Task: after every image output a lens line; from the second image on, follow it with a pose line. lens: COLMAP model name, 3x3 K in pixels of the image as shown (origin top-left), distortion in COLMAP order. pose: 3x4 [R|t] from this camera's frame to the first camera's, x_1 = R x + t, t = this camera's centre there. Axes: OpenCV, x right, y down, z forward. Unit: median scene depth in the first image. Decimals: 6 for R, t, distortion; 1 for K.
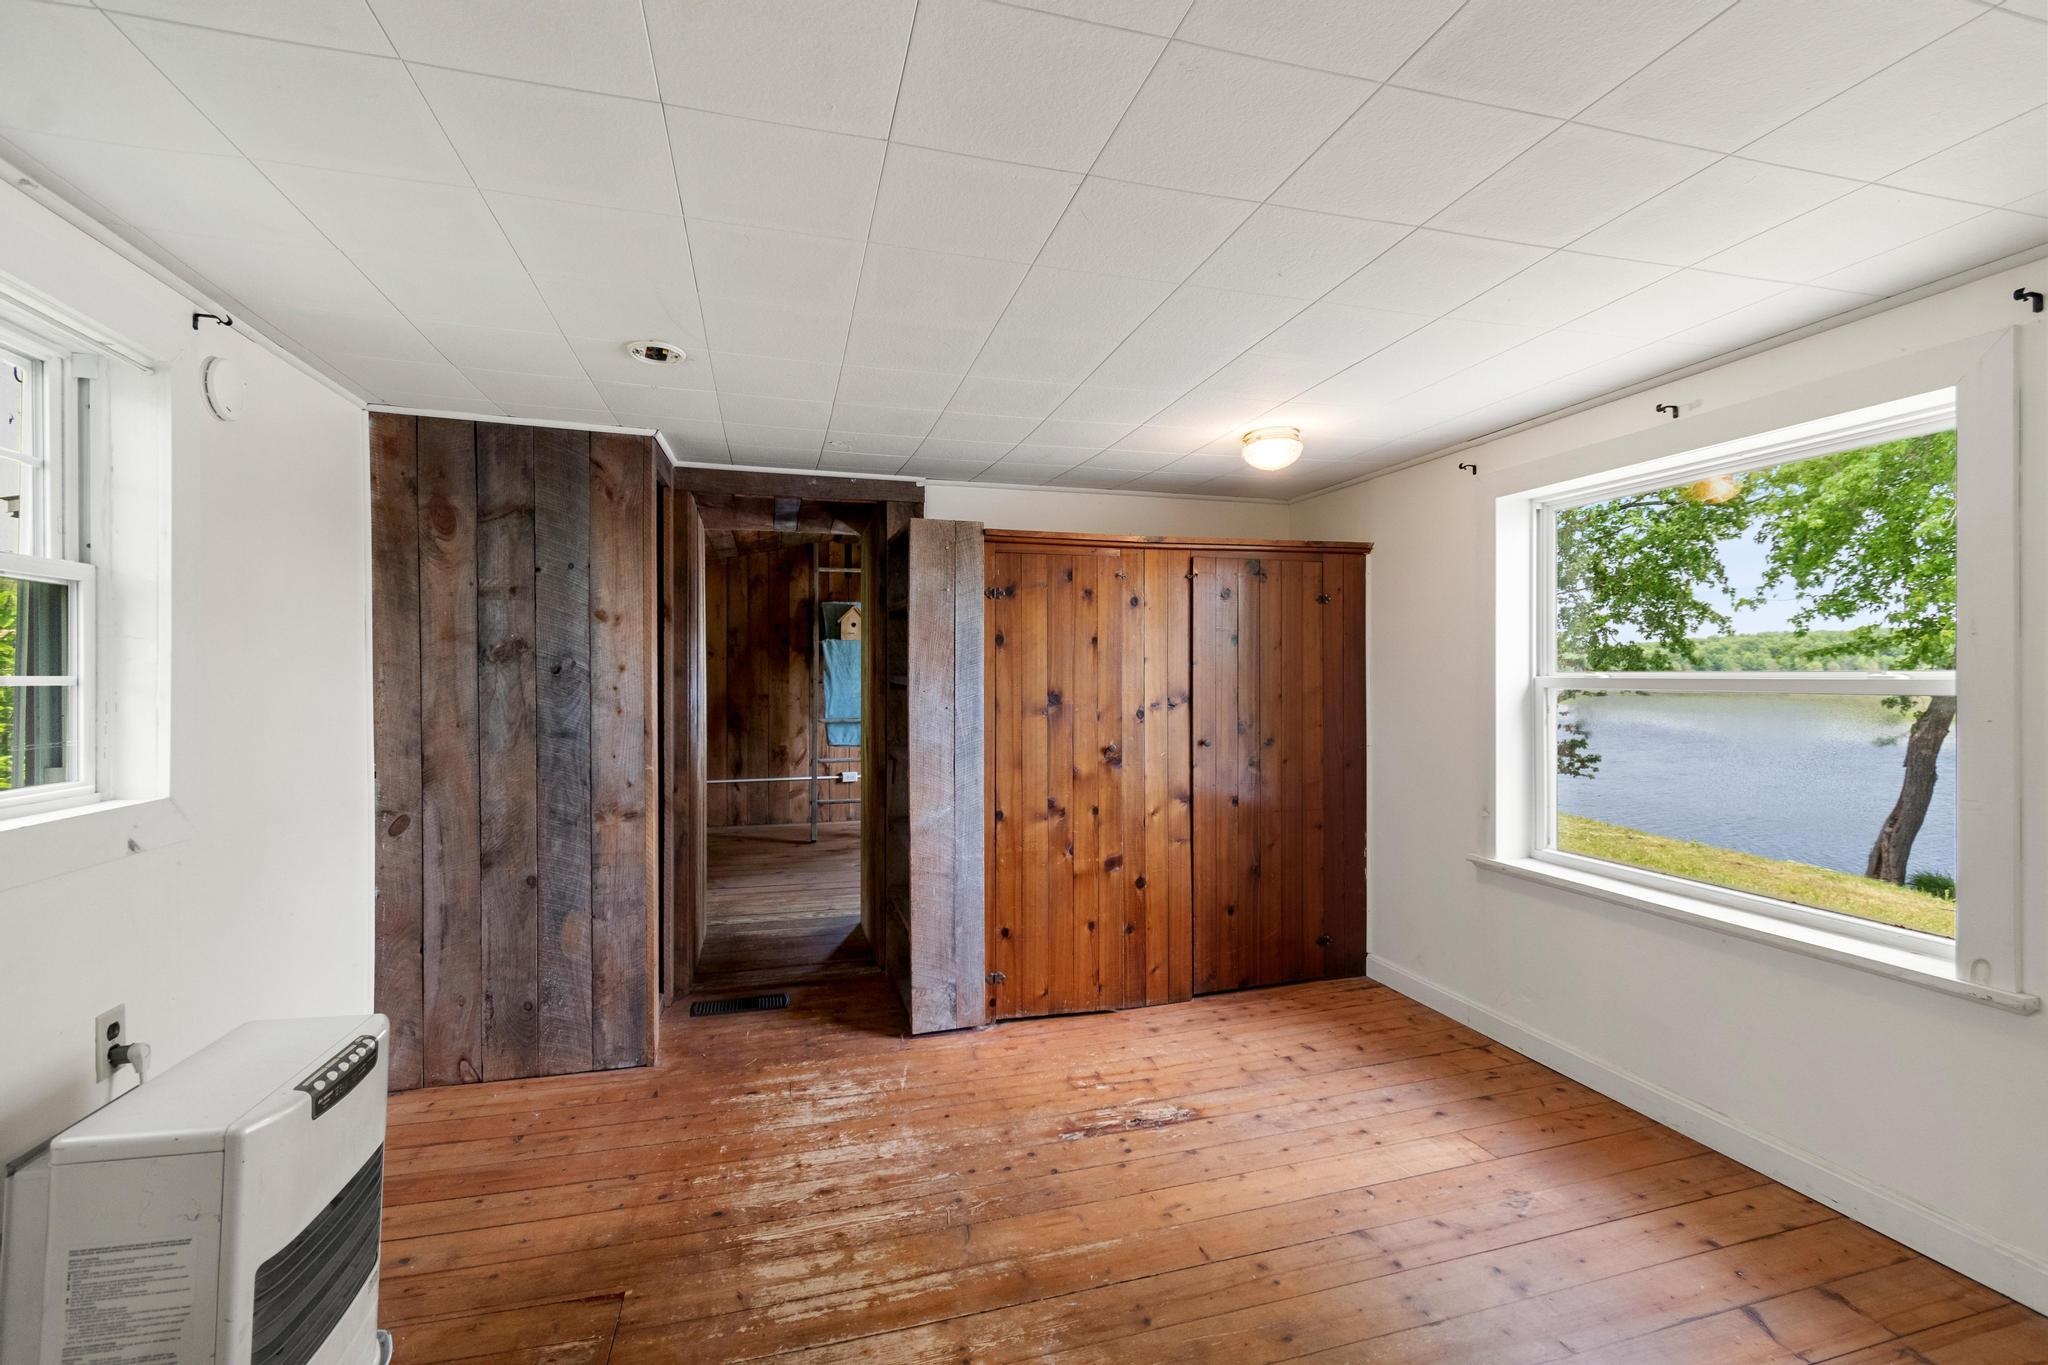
lens RADIAL K [[860.7, 0, 978.4], [0, 860.7, 672.1], [0, 0, 1]] dist [-0.001242, -0.000430]
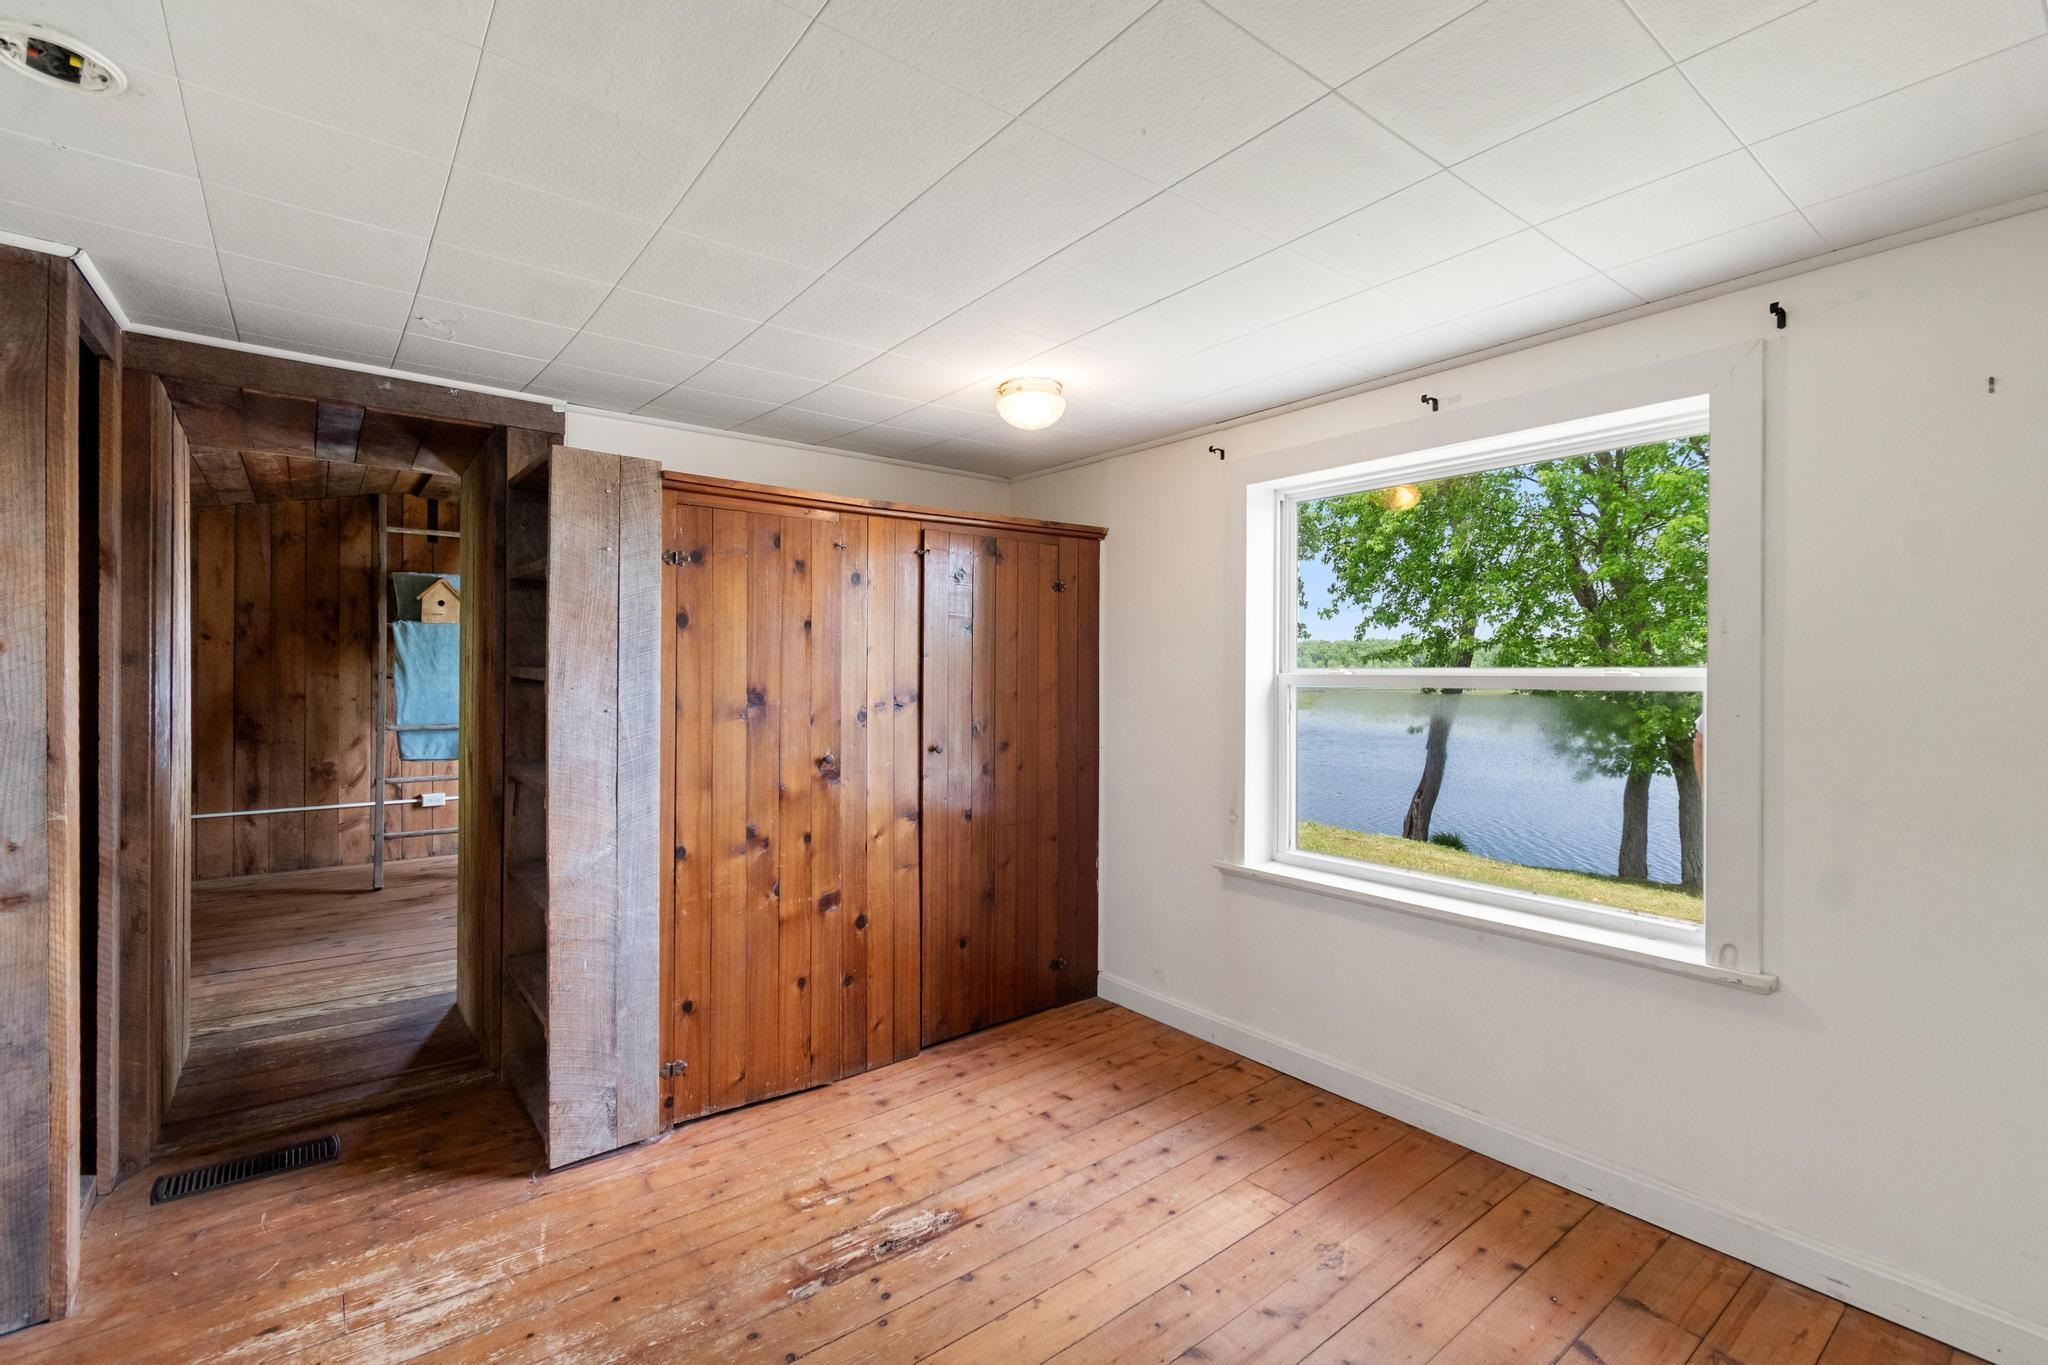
lens RADIAL K [[916.2, 0, 1013.5], [0, 916.2, 673.1], [0, 0, 1]] dist [0.003120, -0.001947]
pose [[0.913698, 0.006279, 0.406346, -0.035859], [-0.008333, 0.999960, 0.003287, 0.003715], [-0.406310, -0.006389, 0.913713, 0.145756]]
